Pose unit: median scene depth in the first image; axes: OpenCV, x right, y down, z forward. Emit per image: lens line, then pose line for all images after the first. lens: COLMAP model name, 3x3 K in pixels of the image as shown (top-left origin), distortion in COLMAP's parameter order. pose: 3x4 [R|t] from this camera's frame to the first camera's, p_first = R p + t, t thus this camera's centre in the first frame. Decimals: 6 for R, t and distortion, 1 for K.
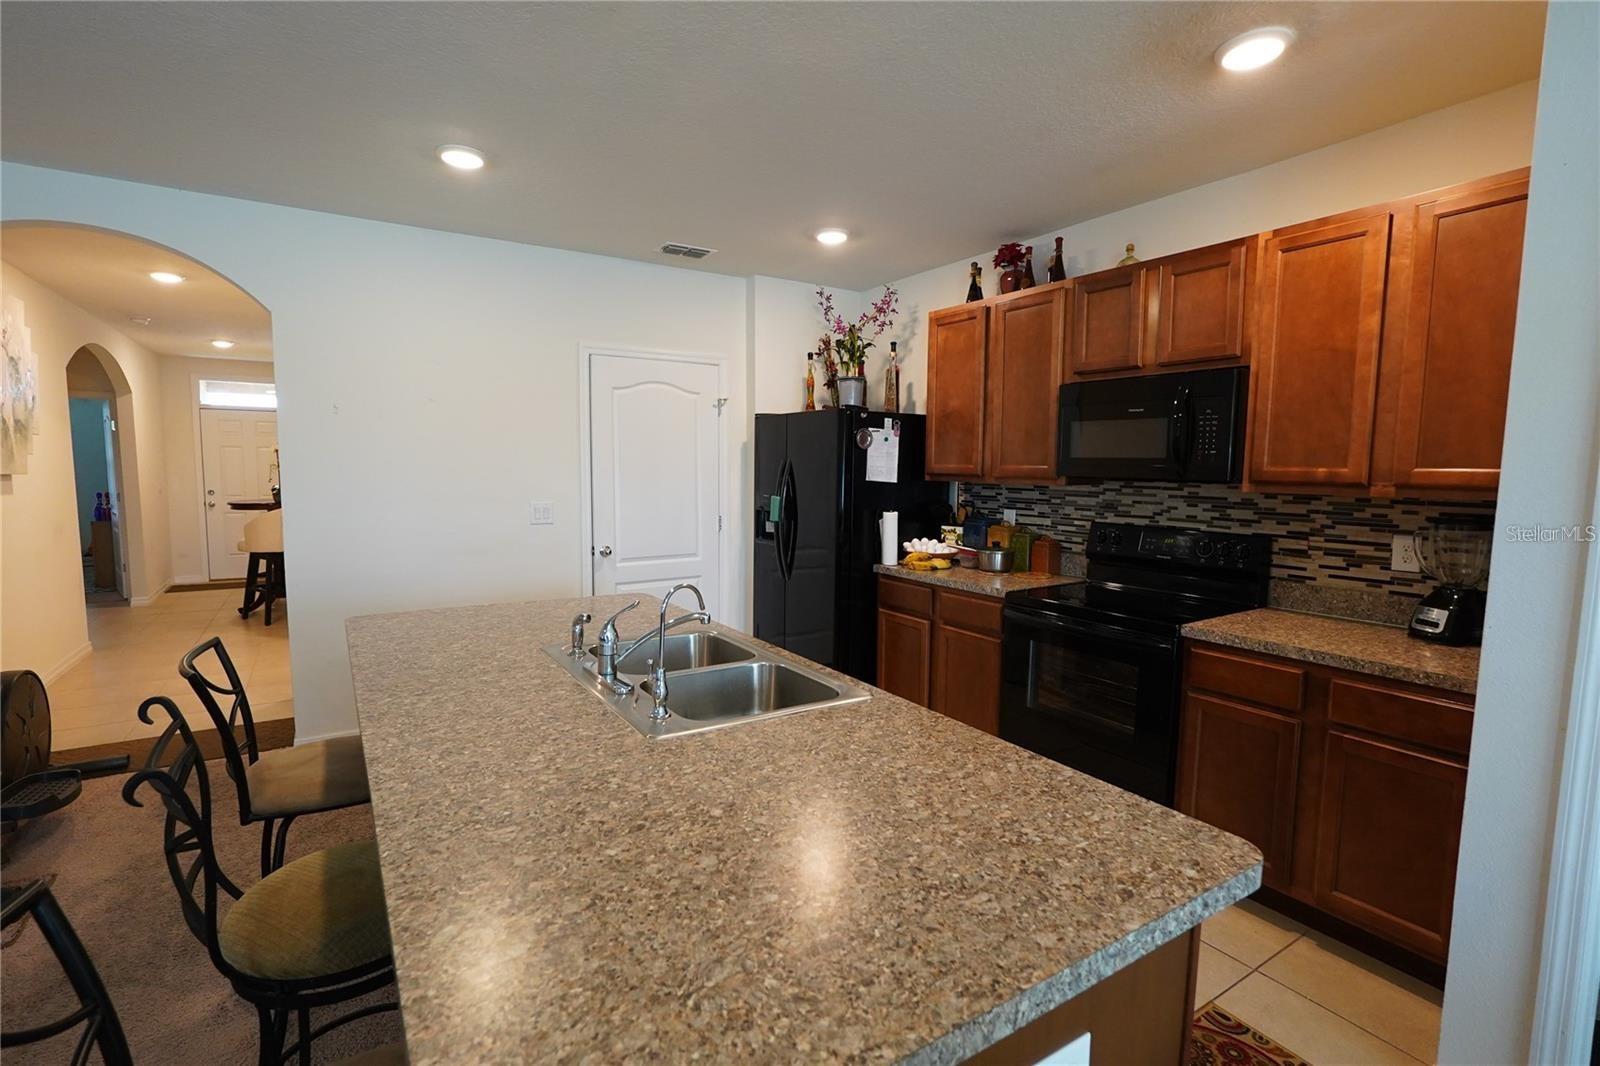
lens RADIAL K [[742.8, 0, 800.0], [0, 742.8, 533.0], [0, 0, 1]] dist [-0.002778, -0.000058]
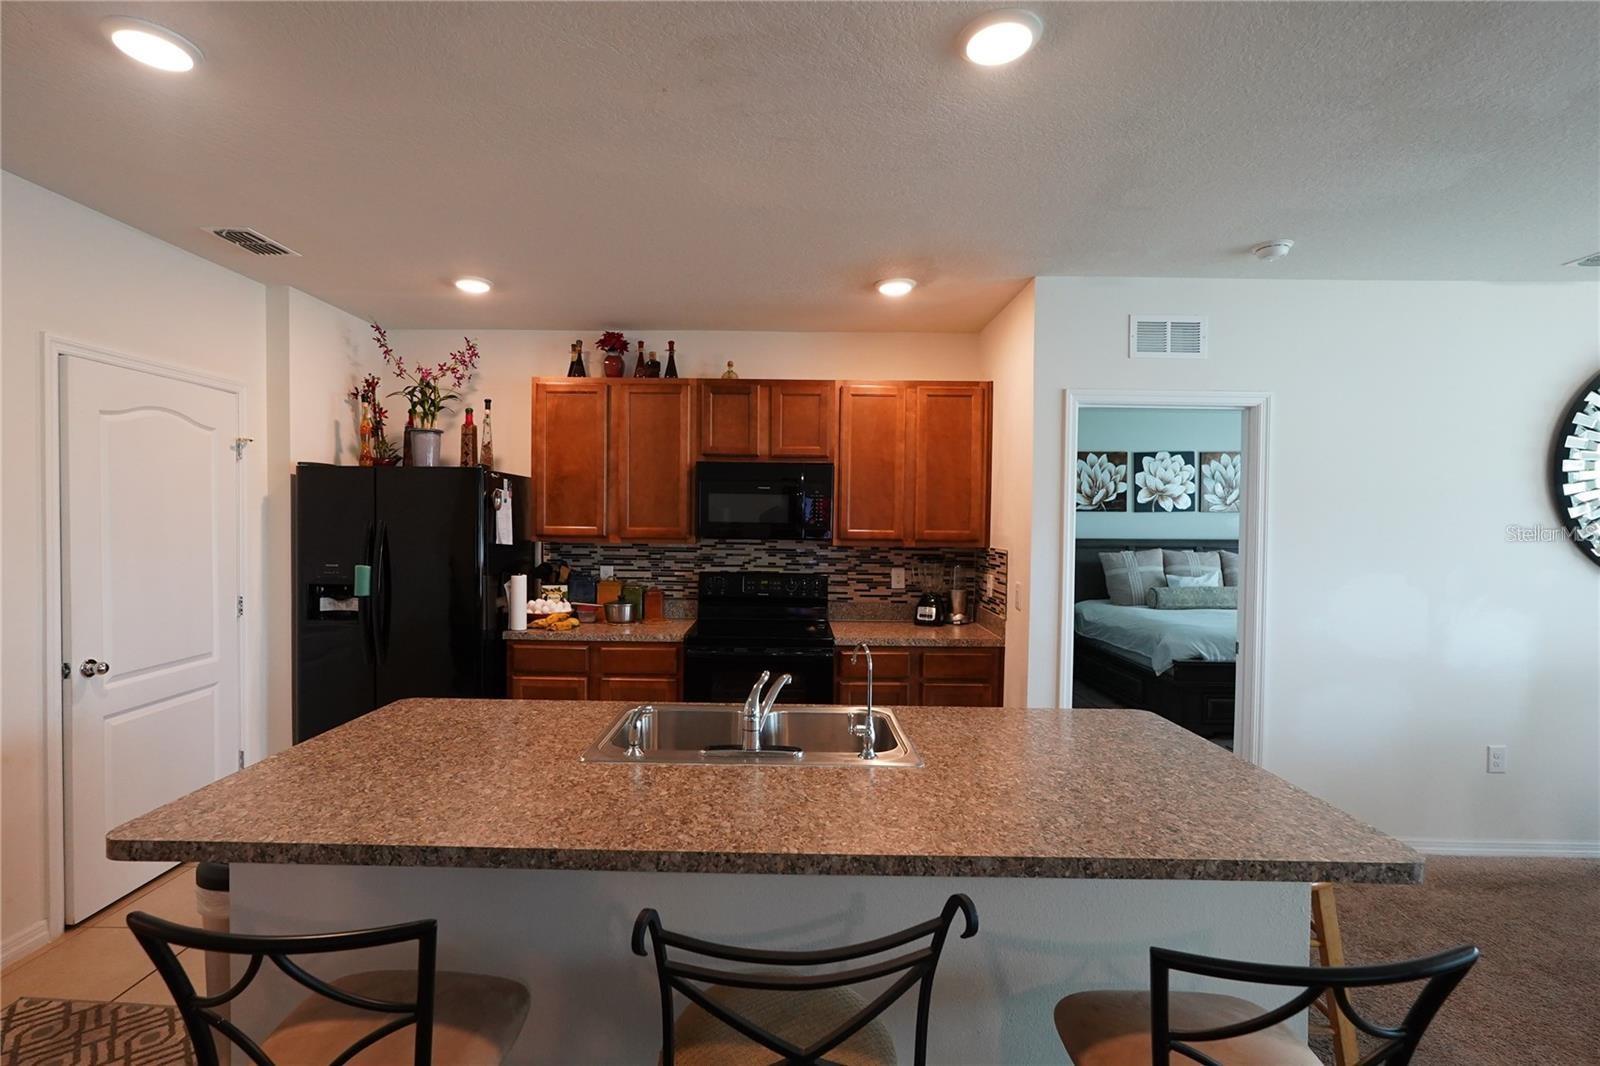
lens RADIAL K [[723.8, 0, 800.0], [0, 723.8, 533.0], [0, 0, 1]] dist [-0.017699, 0.000005]
pose [[0.535137, -0.017487, 0.844584, -0.548632], [0.070291, 0.997240, -0.023889, -0.039940], [-0.841836, 0.072150, 0.534890, 0.205561]]
